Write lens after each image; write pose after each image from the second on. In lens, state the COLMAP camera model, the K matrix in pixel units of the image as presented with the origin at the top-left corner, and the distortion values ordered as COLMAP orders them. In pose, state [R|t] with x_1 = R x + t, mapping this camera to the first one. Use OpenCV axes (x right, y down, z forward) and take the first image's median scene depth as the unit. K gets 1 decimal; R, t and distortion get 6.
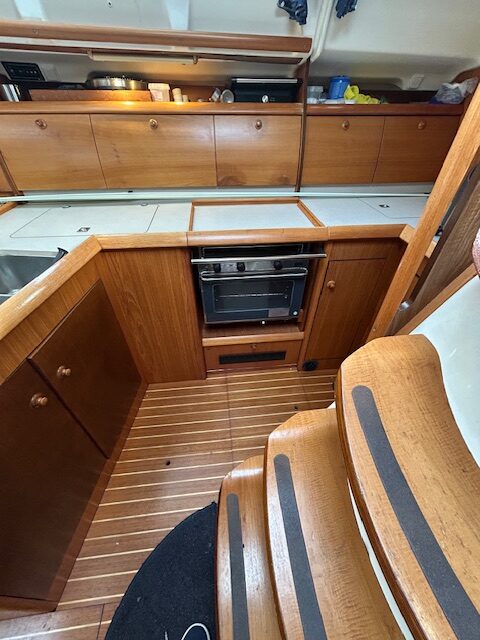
lens RADIAL K [[256.2, 0, 240.6], [0, 256.2, 322.5], [0, 0, 1]] dist [-0.001779, 0.000289]
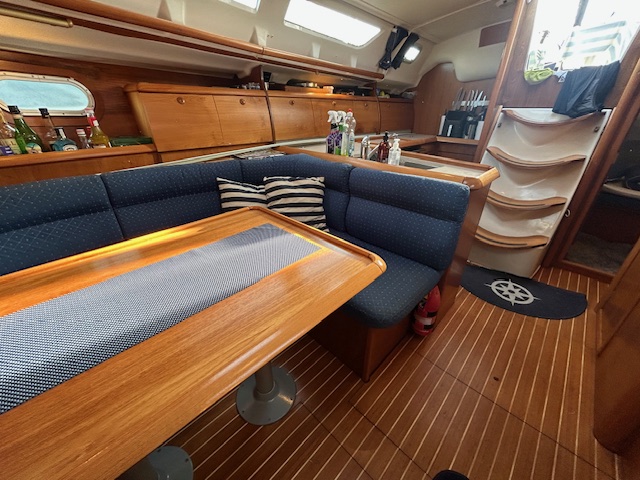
lens RADIAL K [[256.2, 0, 320.9], [0, 256.2, 237.3], [0, 0, 1]] dist [-0.001779, 0.000289]
pose [[0.773267, -0.284402, 0.566721, -1.766675], [0.407934, 0.907379, -0.101253, 0.291600], [-0.485435, 0.309481, 0.817664, -0.222089]]
